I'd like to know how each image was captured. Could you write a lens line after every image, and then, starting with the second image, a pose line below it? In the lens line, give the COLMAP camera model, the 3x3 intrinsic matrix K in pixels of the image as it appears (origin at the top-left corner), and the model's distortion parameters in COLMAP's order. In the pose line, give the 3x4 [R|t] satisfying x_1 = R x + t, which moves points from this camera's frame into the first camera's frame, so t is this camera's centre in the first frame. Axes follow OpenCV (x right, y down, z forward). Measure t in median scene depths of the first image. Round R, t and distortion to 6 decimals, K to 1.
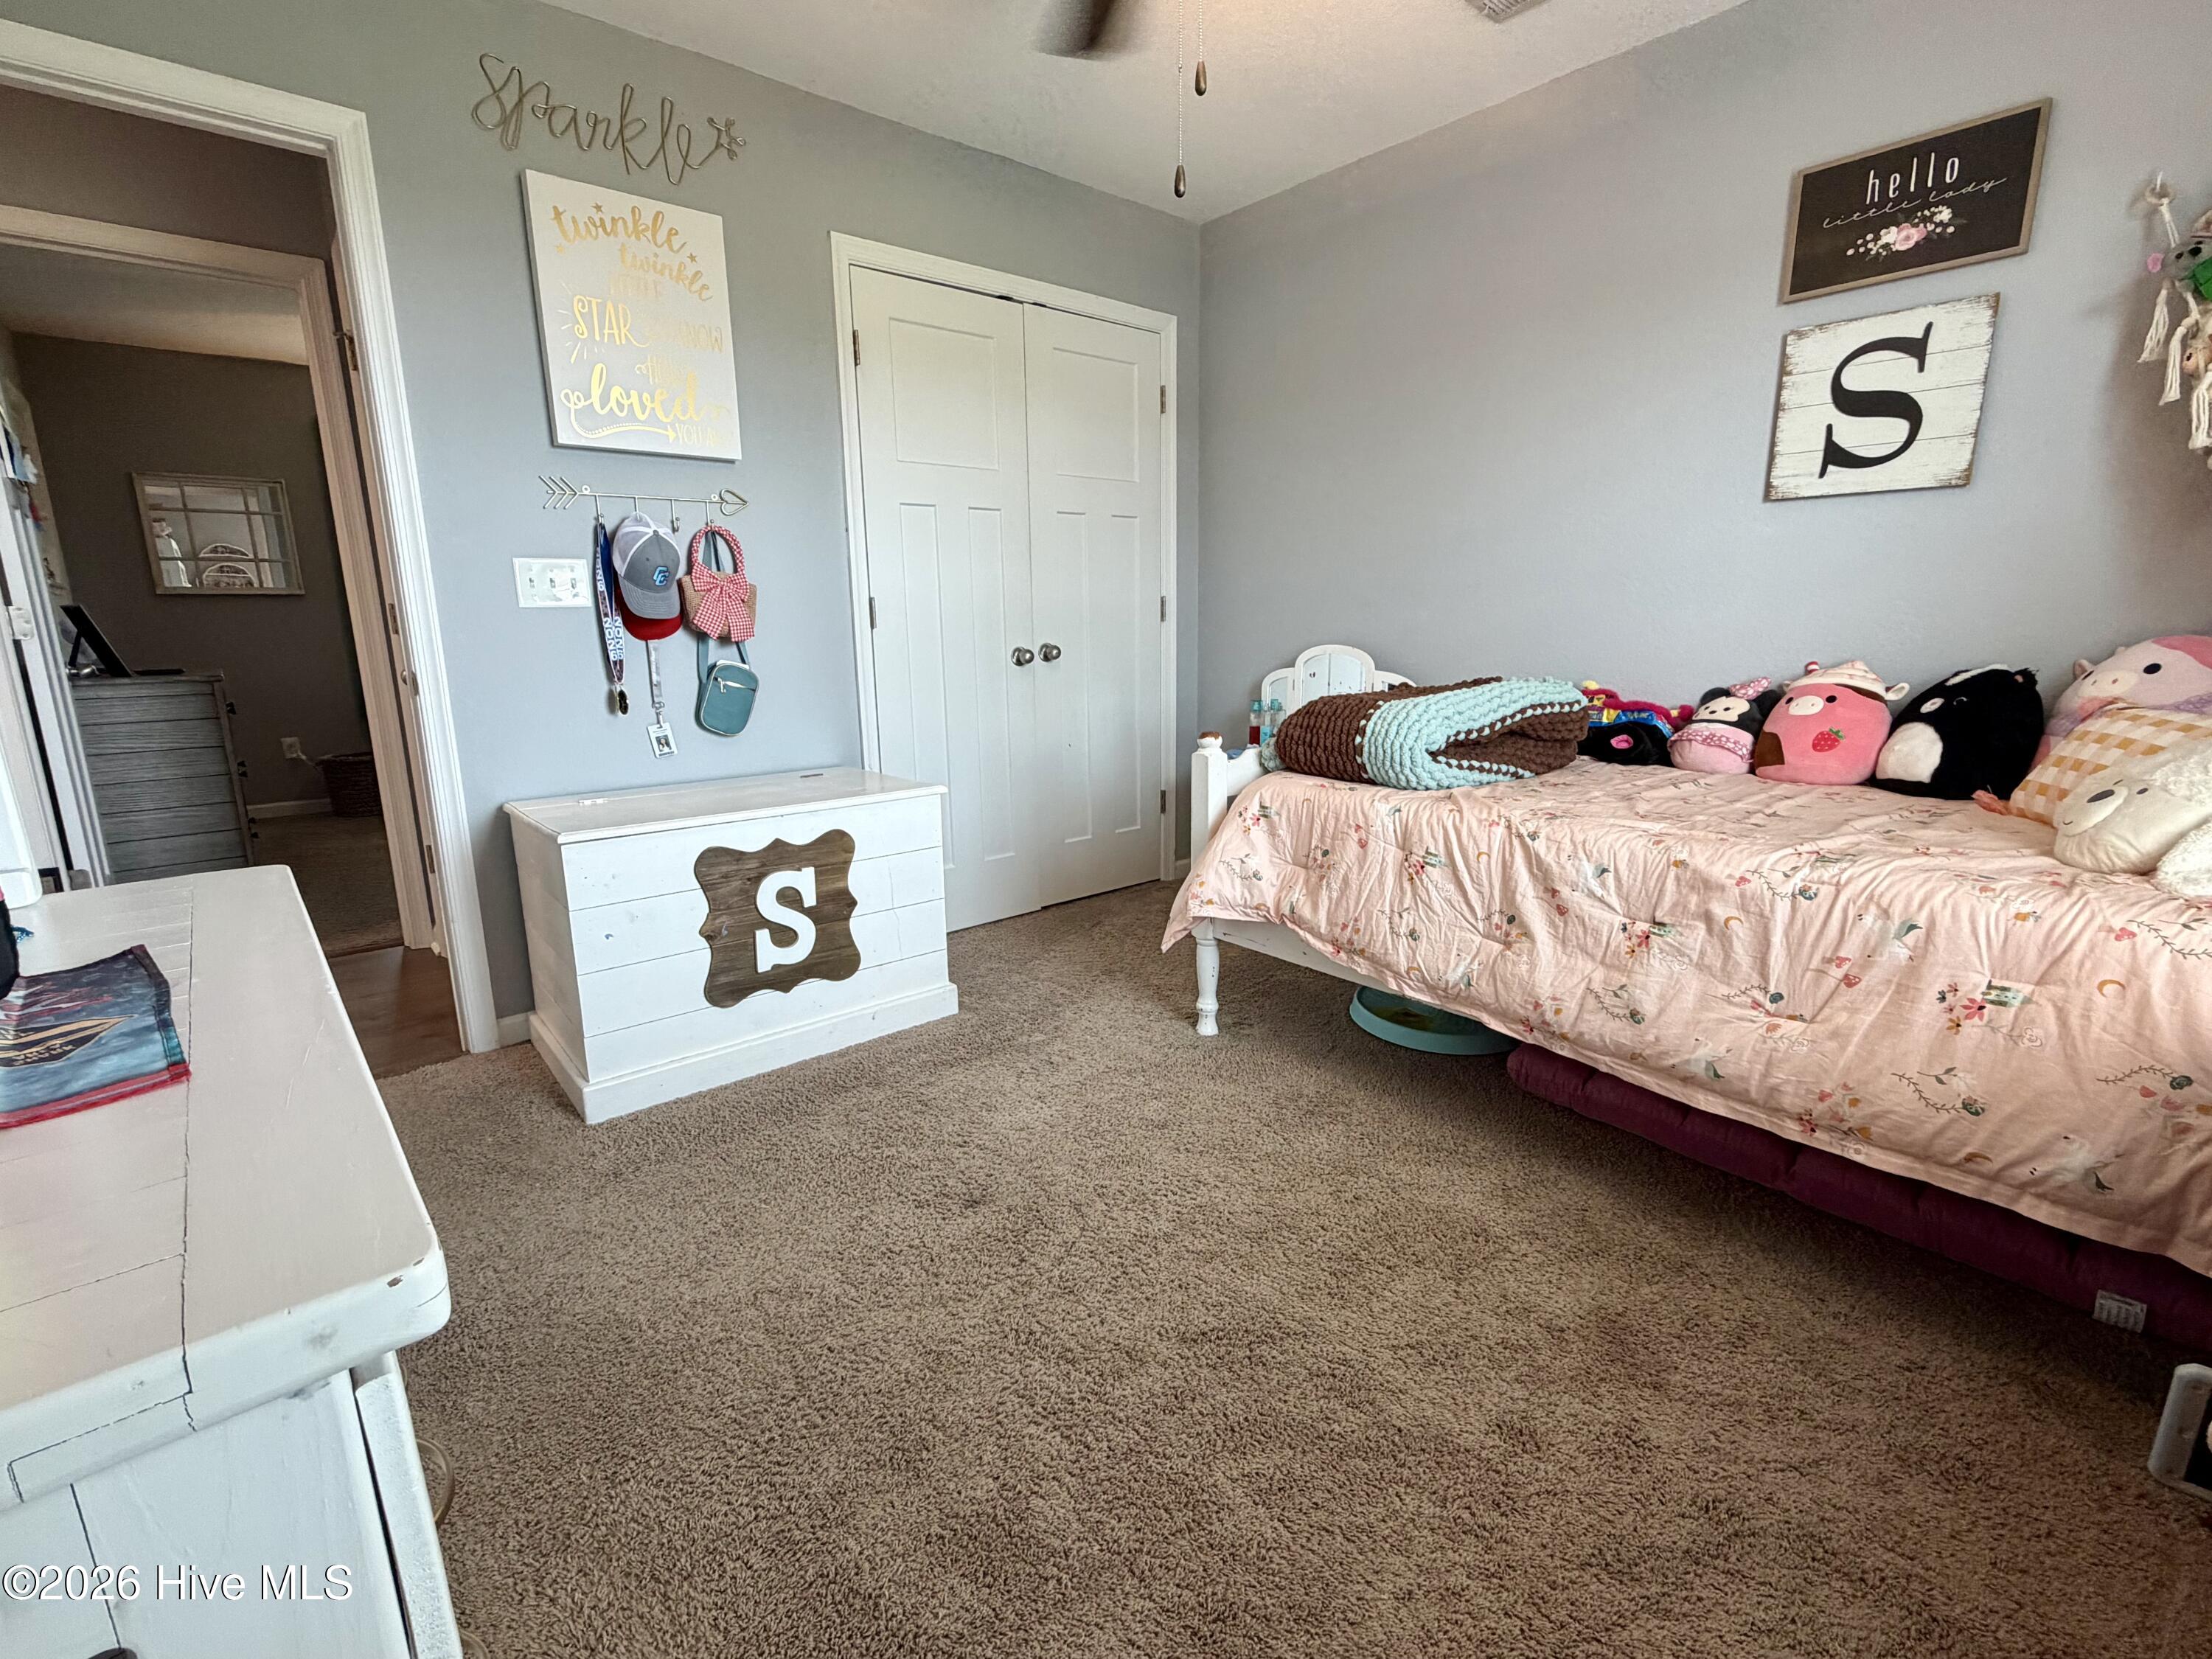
lens RADIAL K [[1012.2, 0, 1106.0], [0, 1012.2, 829.5], [0, 0, 1]] dist [-0.000126, 0.000192]
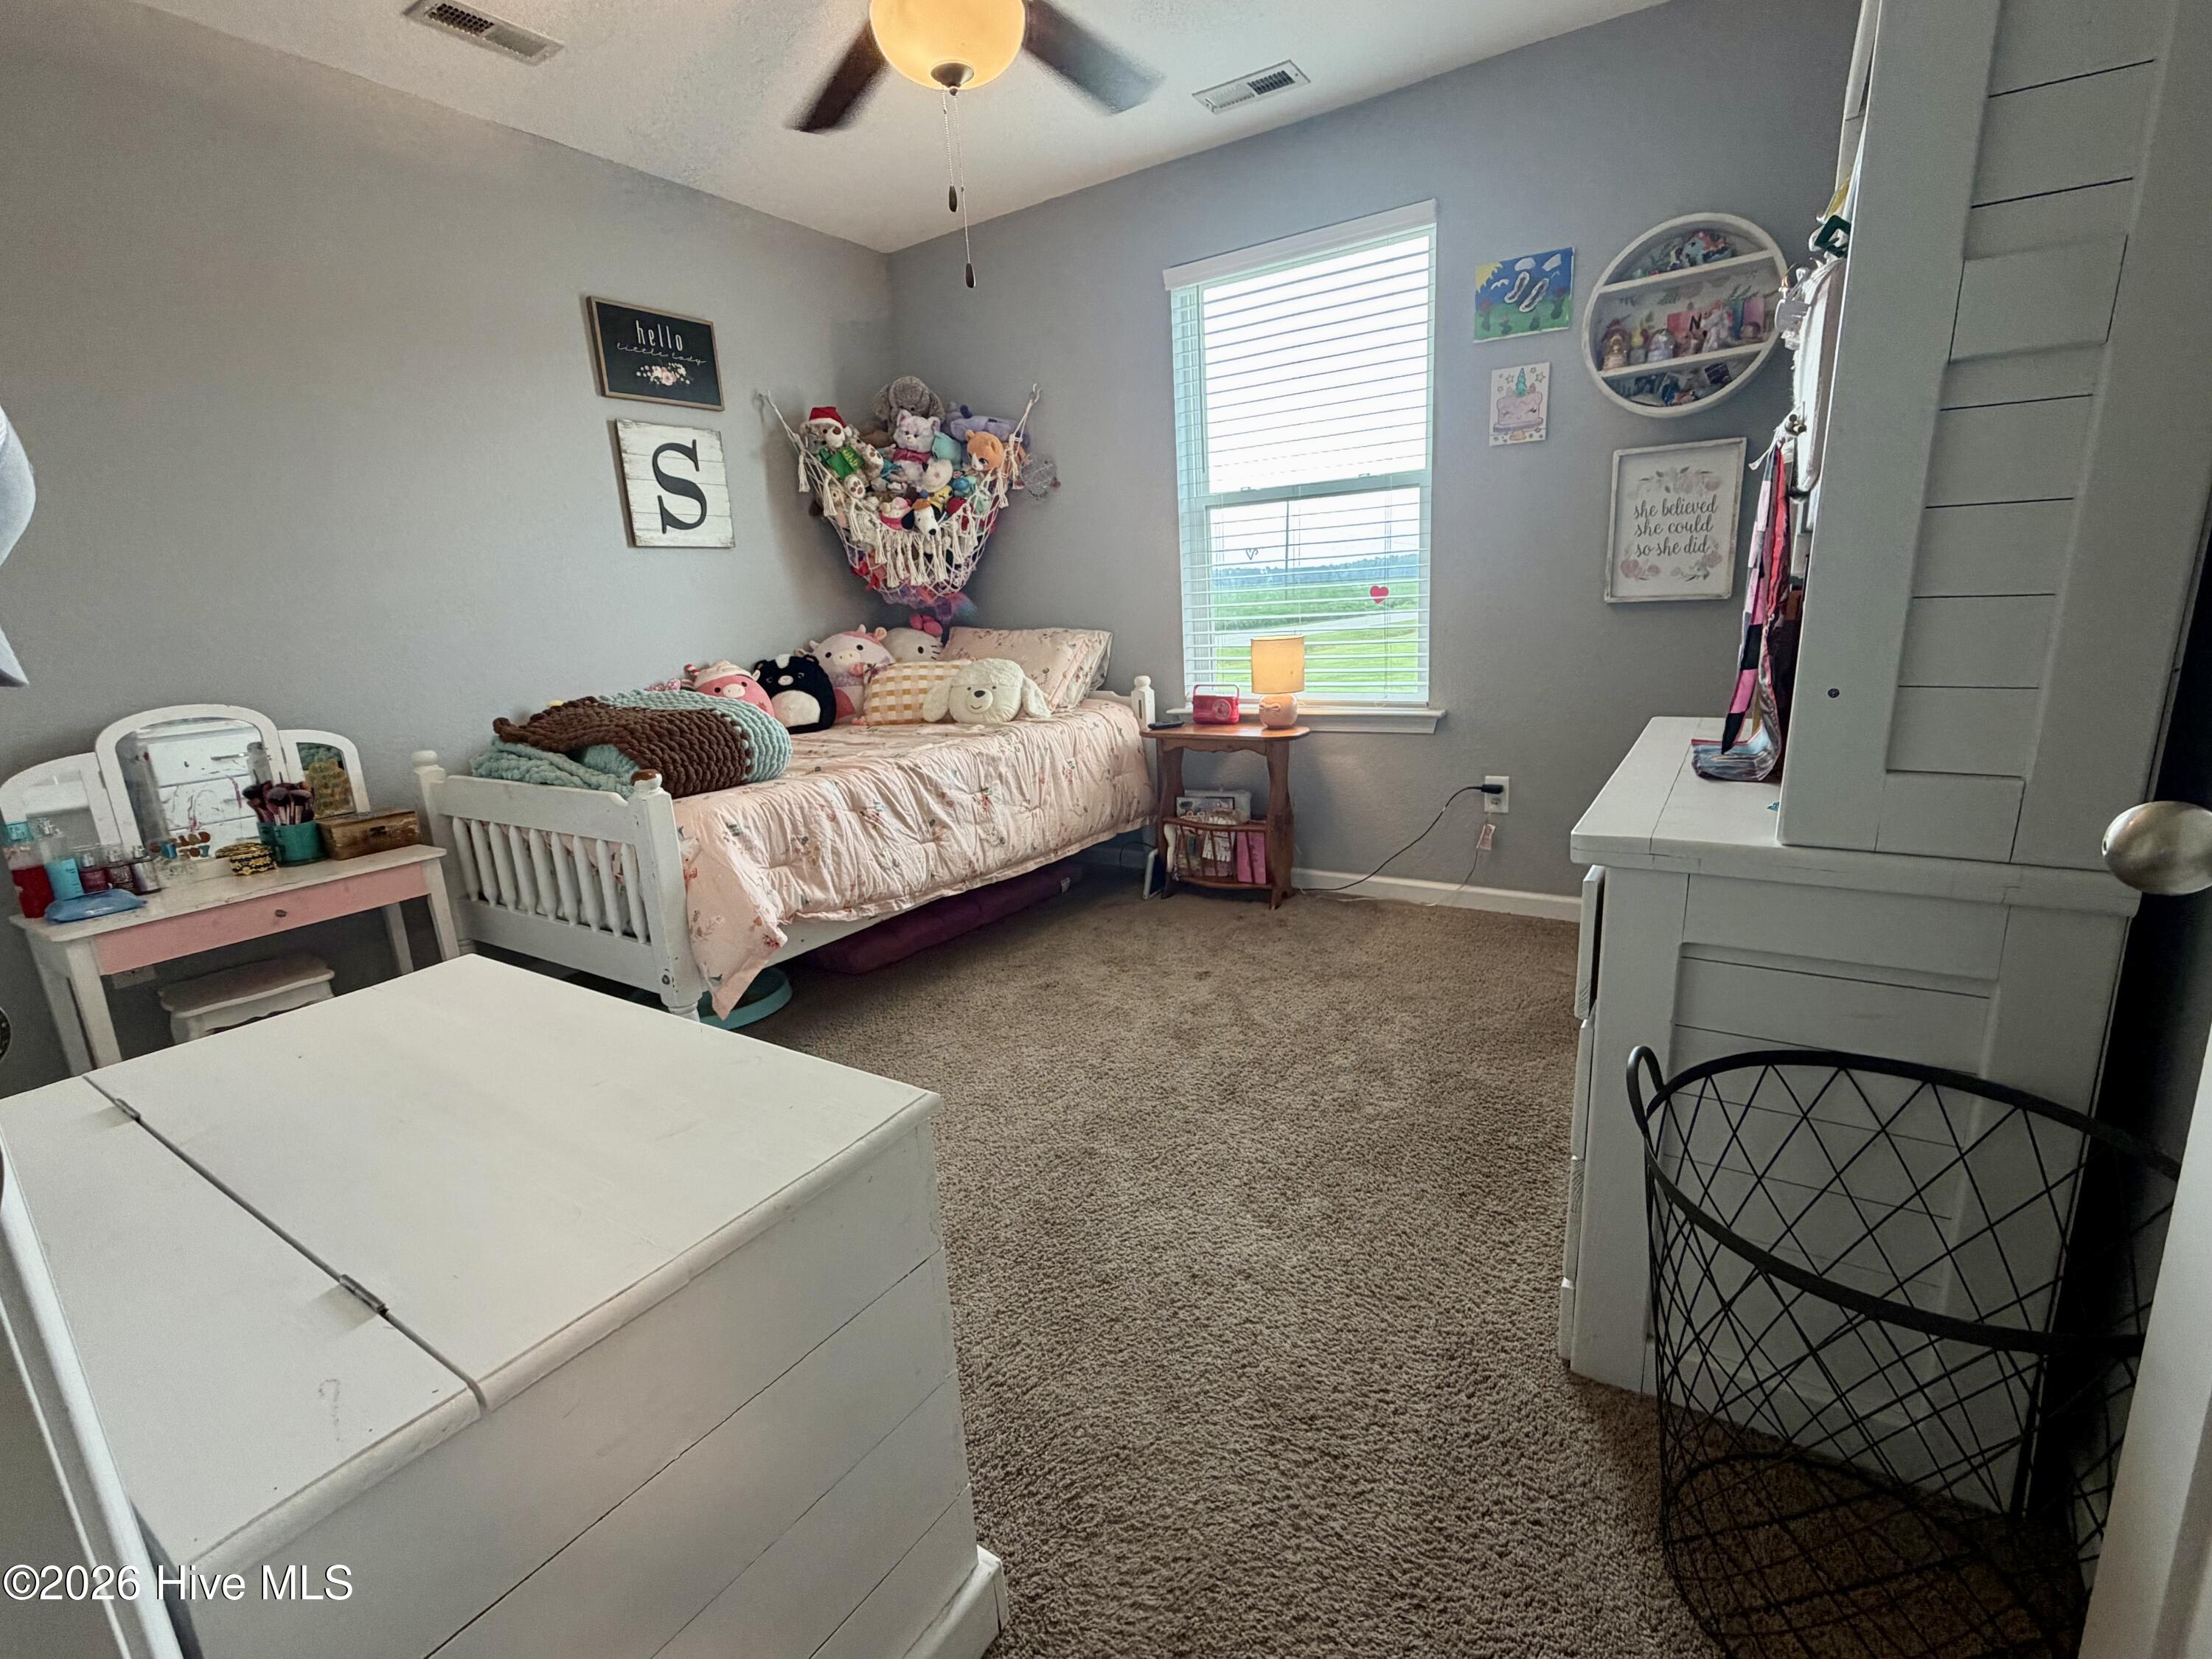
lens RADIAL K [[1012.2, 0, 1106.0], [0, 1012.2, 829.5], [0, 0, 1]] dist [-0.000126, 0.000192]
pose [[-0.267742, -0.193575, 0.943845, -0.945766], [0.259684, 0.928860, 0.264167, -0.201528], [-0.927835, 0.315830, -0.198426, 0.942597]]
